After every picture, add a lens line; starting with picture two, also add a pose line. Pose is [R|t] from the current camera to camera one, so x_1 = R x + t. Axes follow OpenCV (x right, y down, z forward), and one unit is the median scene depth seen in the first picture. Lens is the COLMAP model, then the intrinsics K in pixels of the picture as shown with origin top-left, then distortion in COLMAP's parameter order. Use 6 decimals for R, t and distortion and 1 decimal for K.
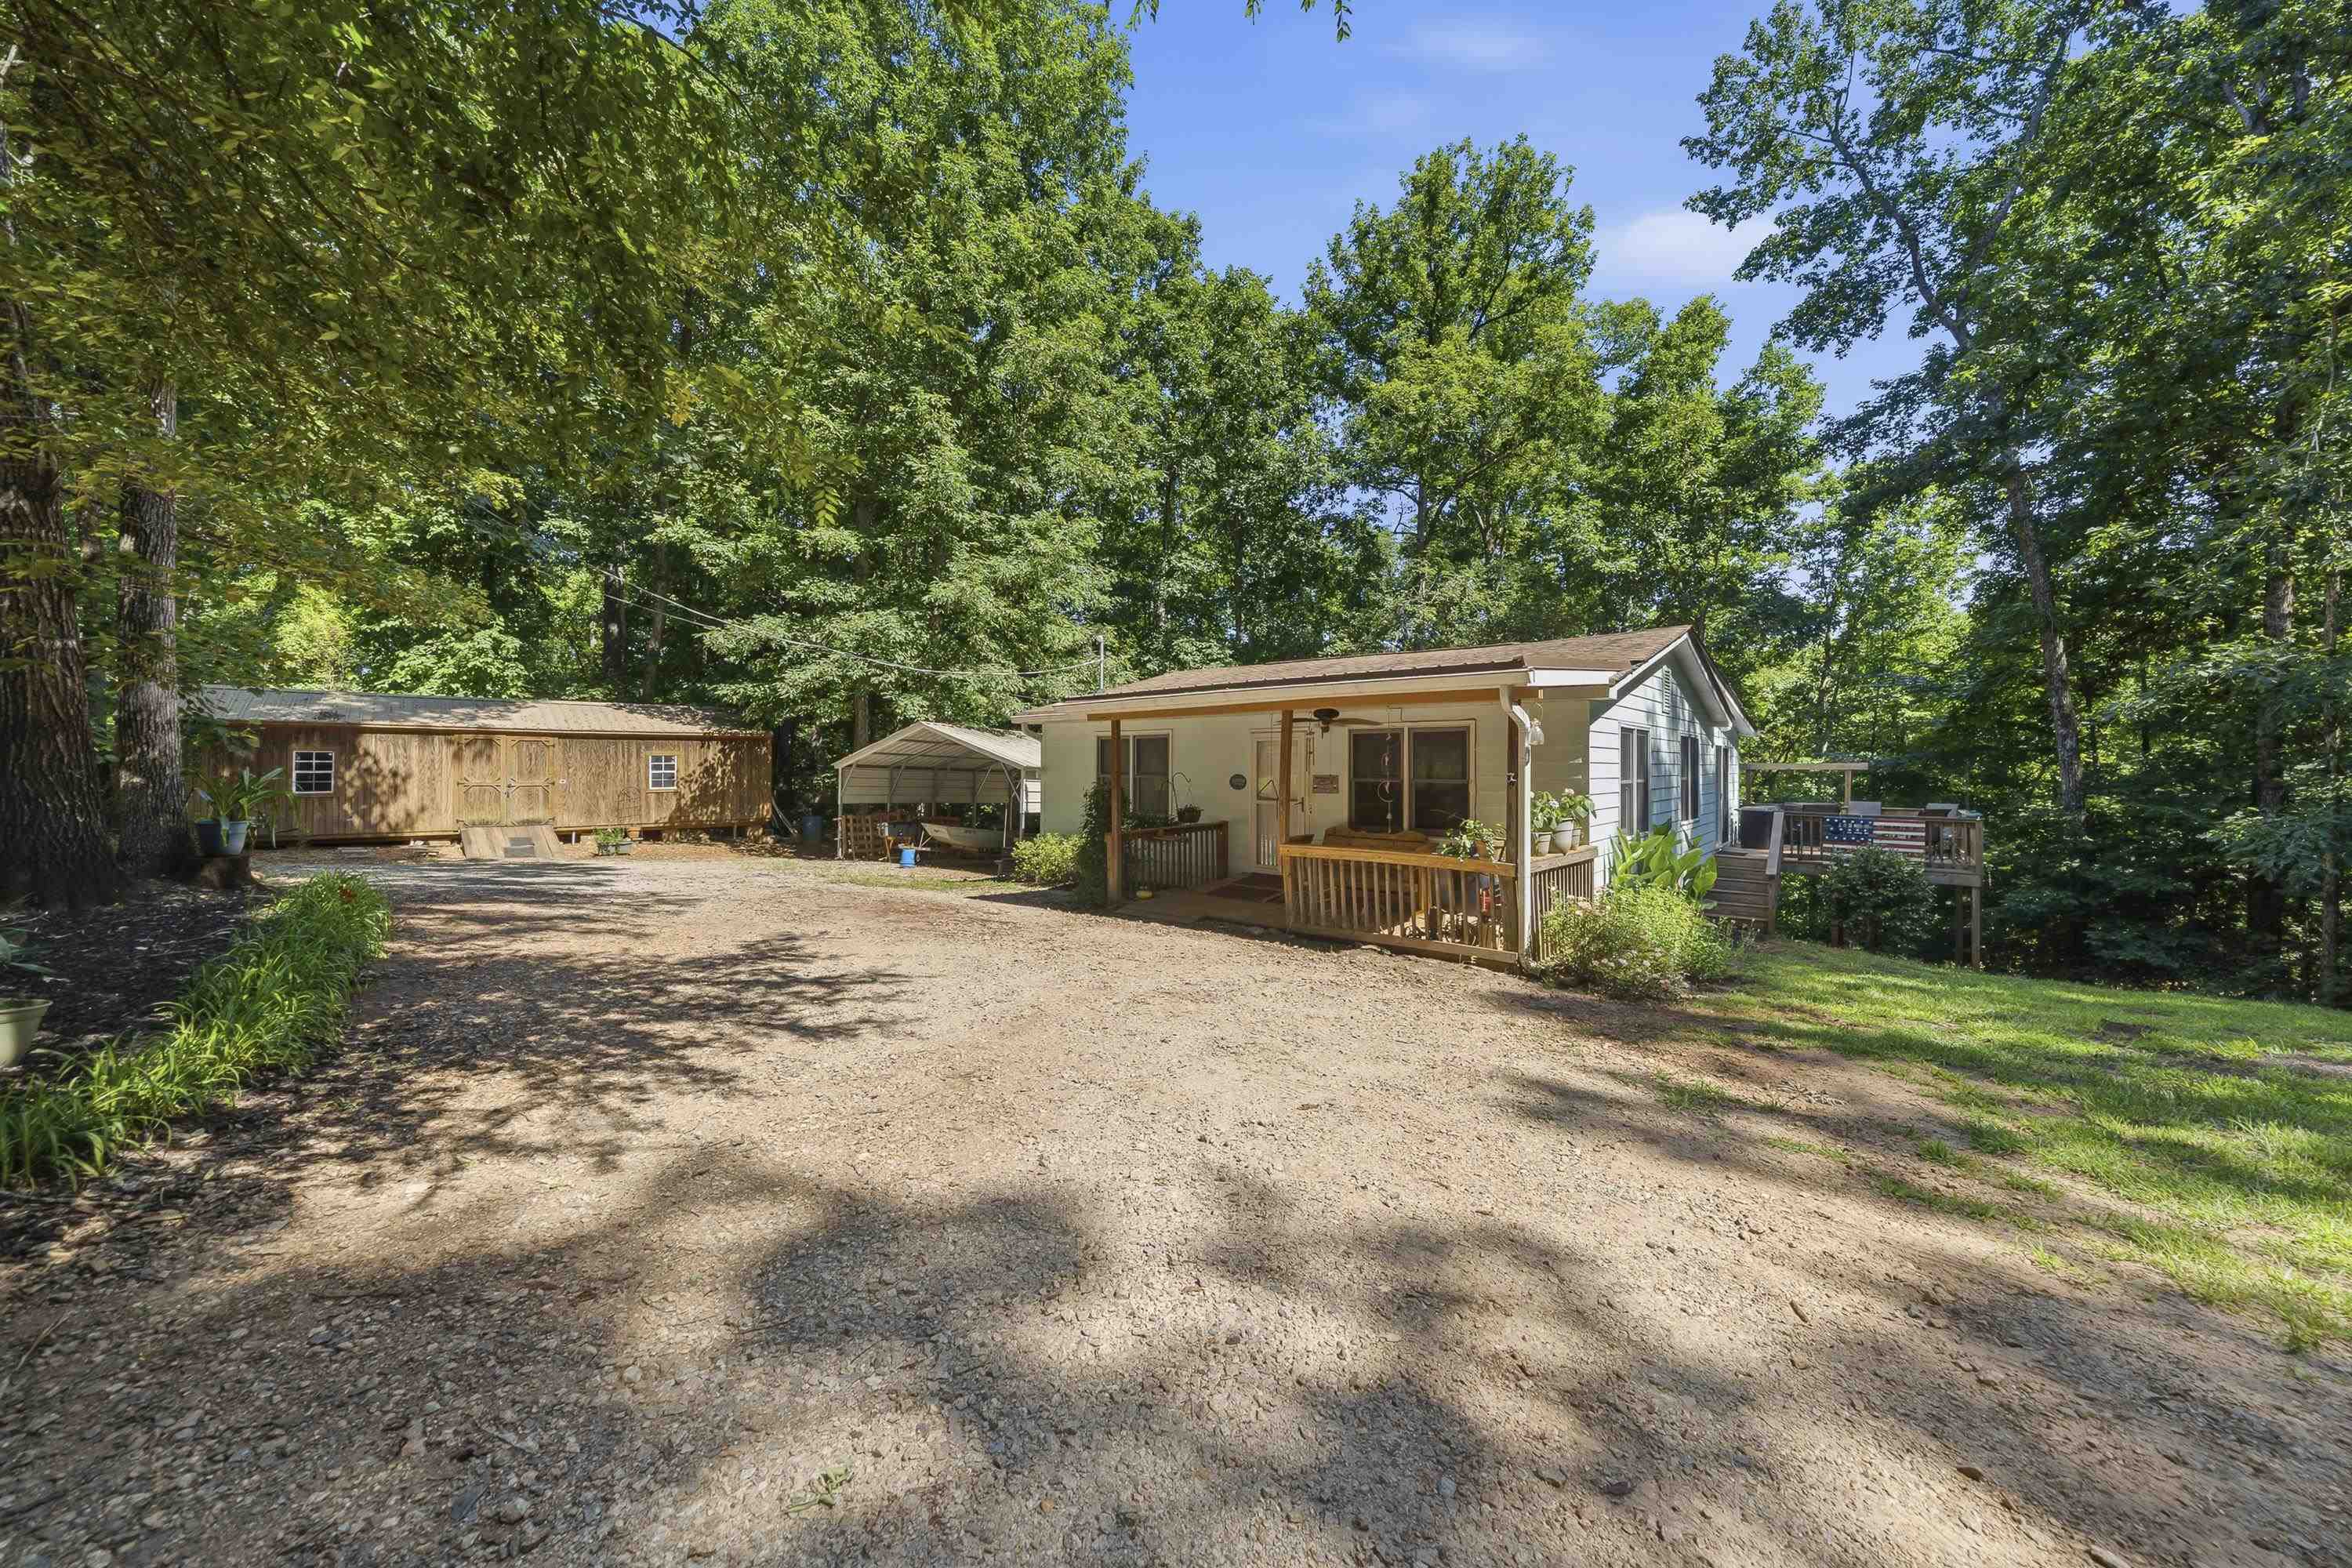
lens RADIAL K [[828.0, 0, 1142.2], [0, 828.0, 754.3], [0, 0, 1]] dist [-0.005617, 0.000197]
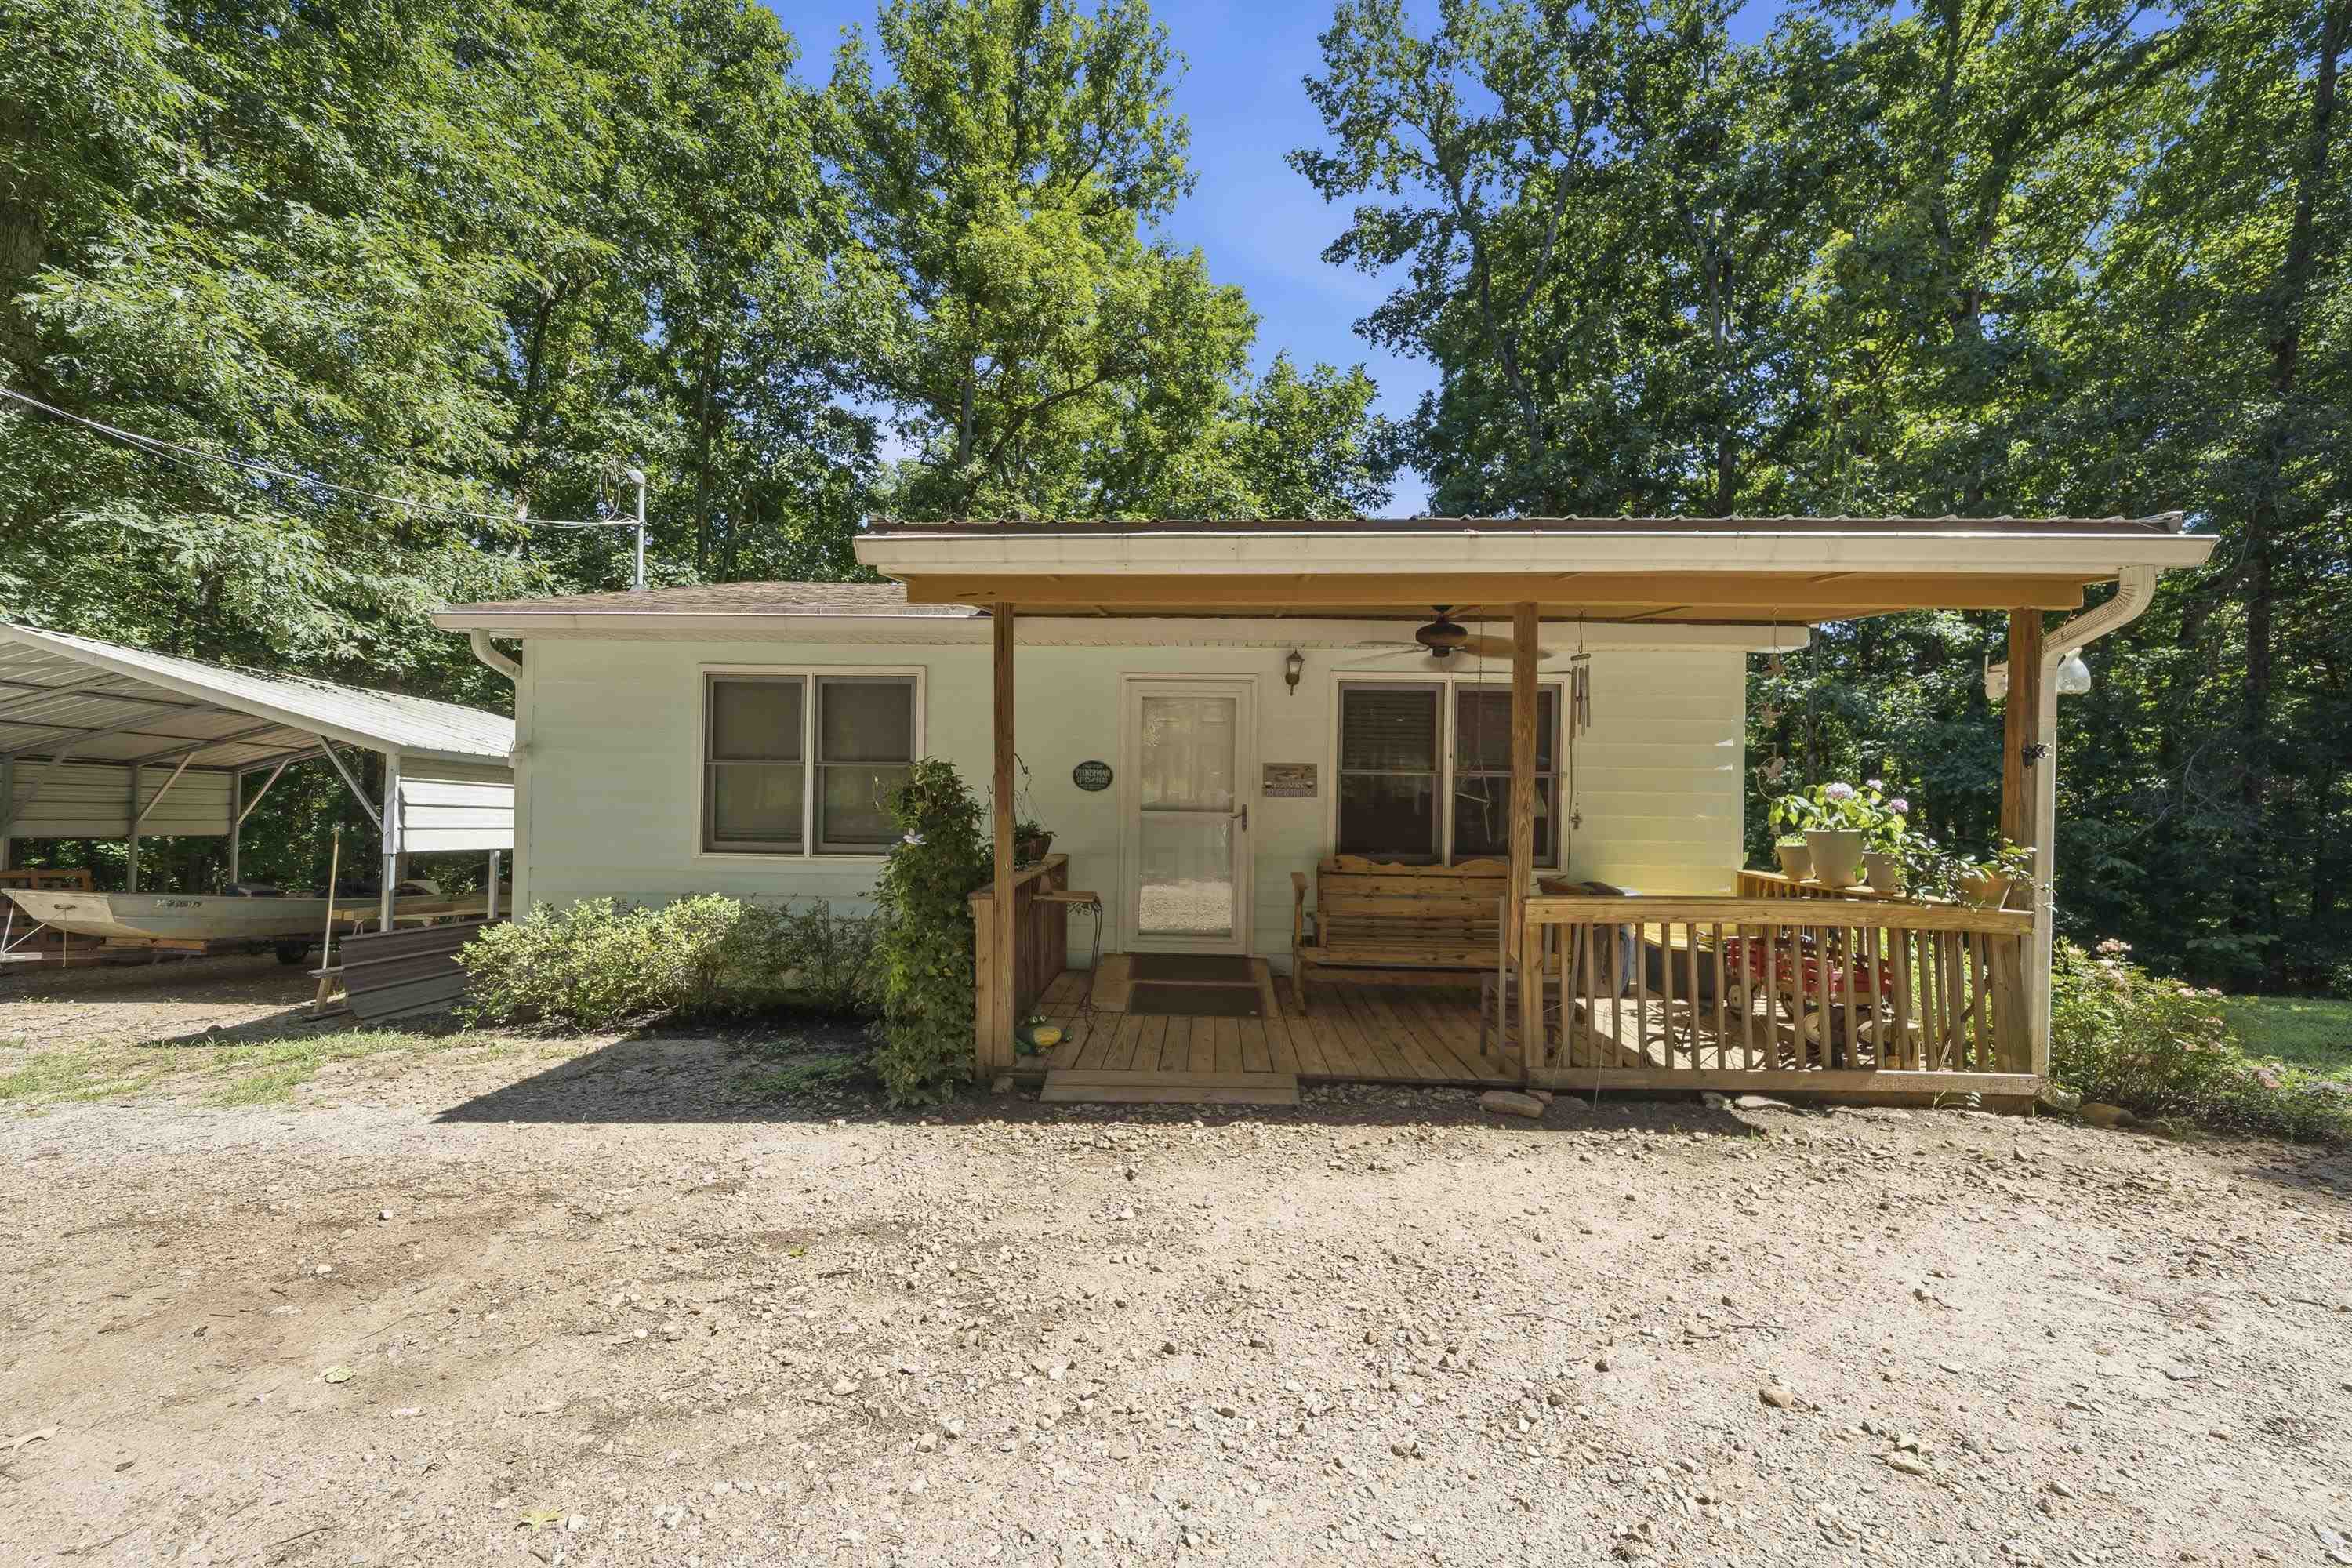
lens RADIAL K [[964.8, 0, 1160.4], [0, 964.8, 788.4], [0, 0, 1]] dist [-0.000638, -0.000102]
pose [[0.768374, 0.009709, 0.639927, -0.130519], [-0.020957, 0.999730, 0.009996, 0.019251], [-0.639657, -0.021092, 0.768371, 0.292682]]
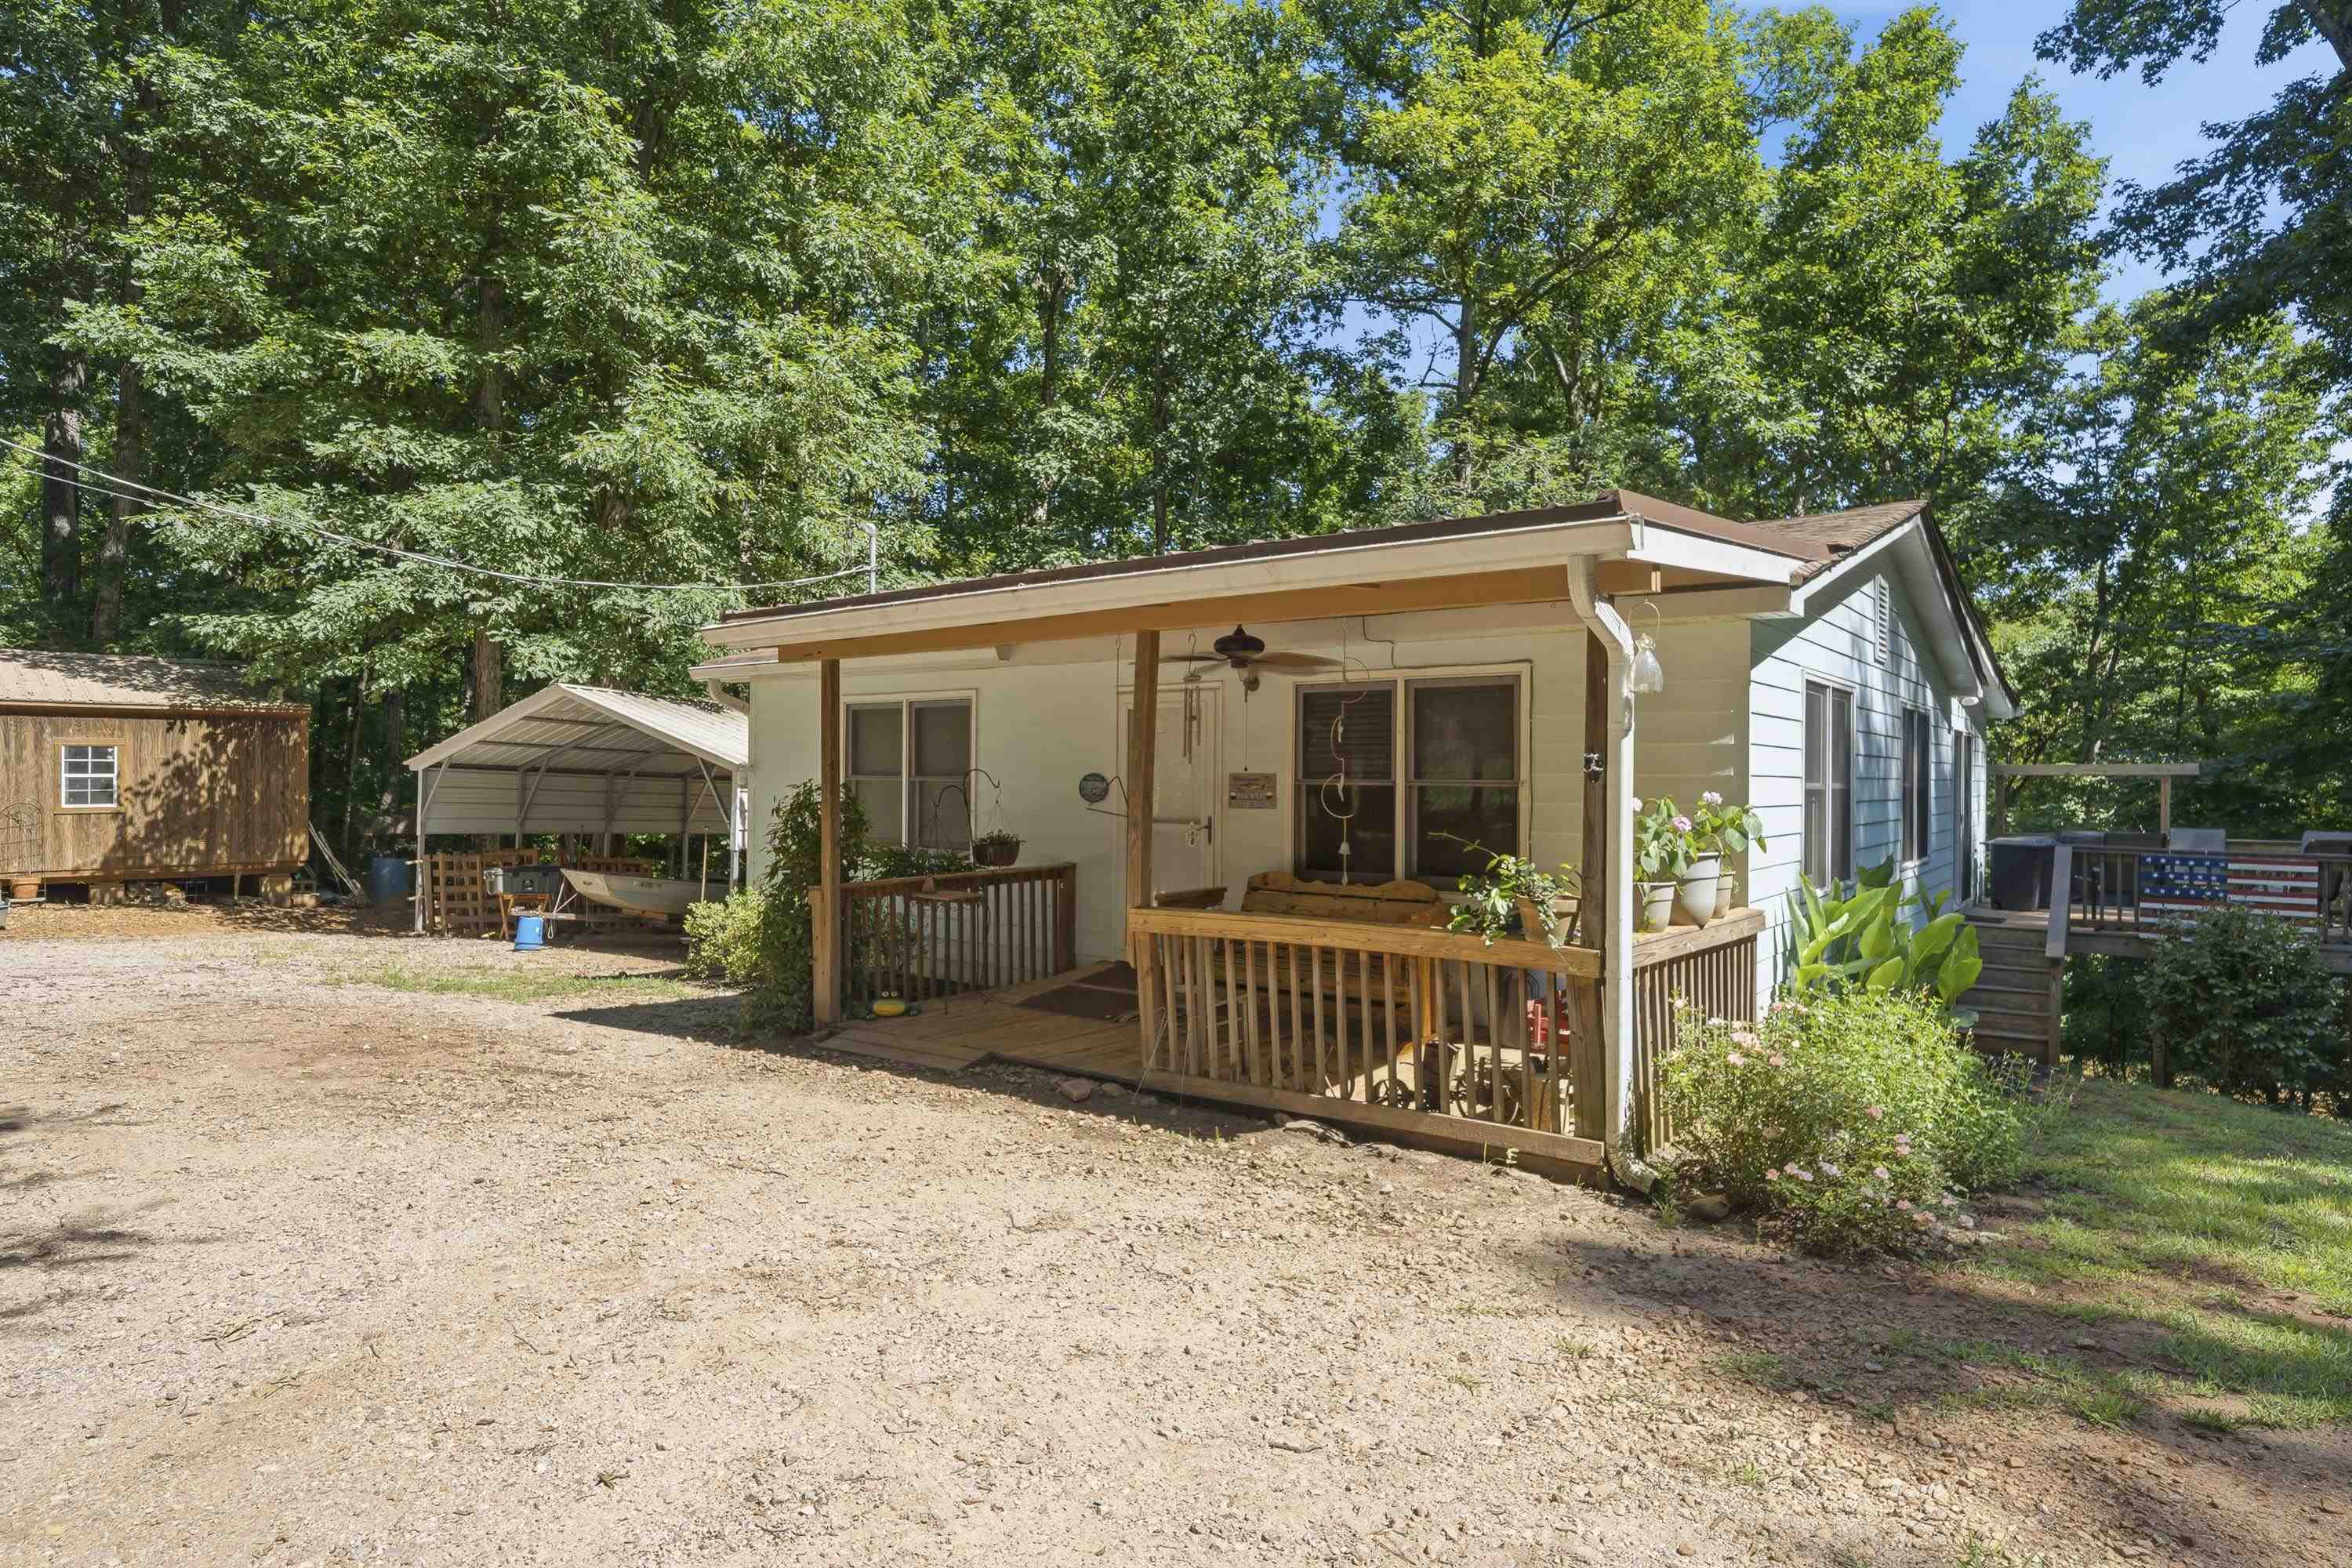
lens RADIAL K [[1316.3, 0, 1132.9], [0, 1316.3, 770.2], [0, 0, 1]] dist [0.003464, -0.001522]
pose [[0.997455, 0.003501, 0.071206, 0.045594], [-0.004029, 0.999965, 0.007268, 0.009091], [-0.071178, -0.007537, 0.997435, 0.094280]]
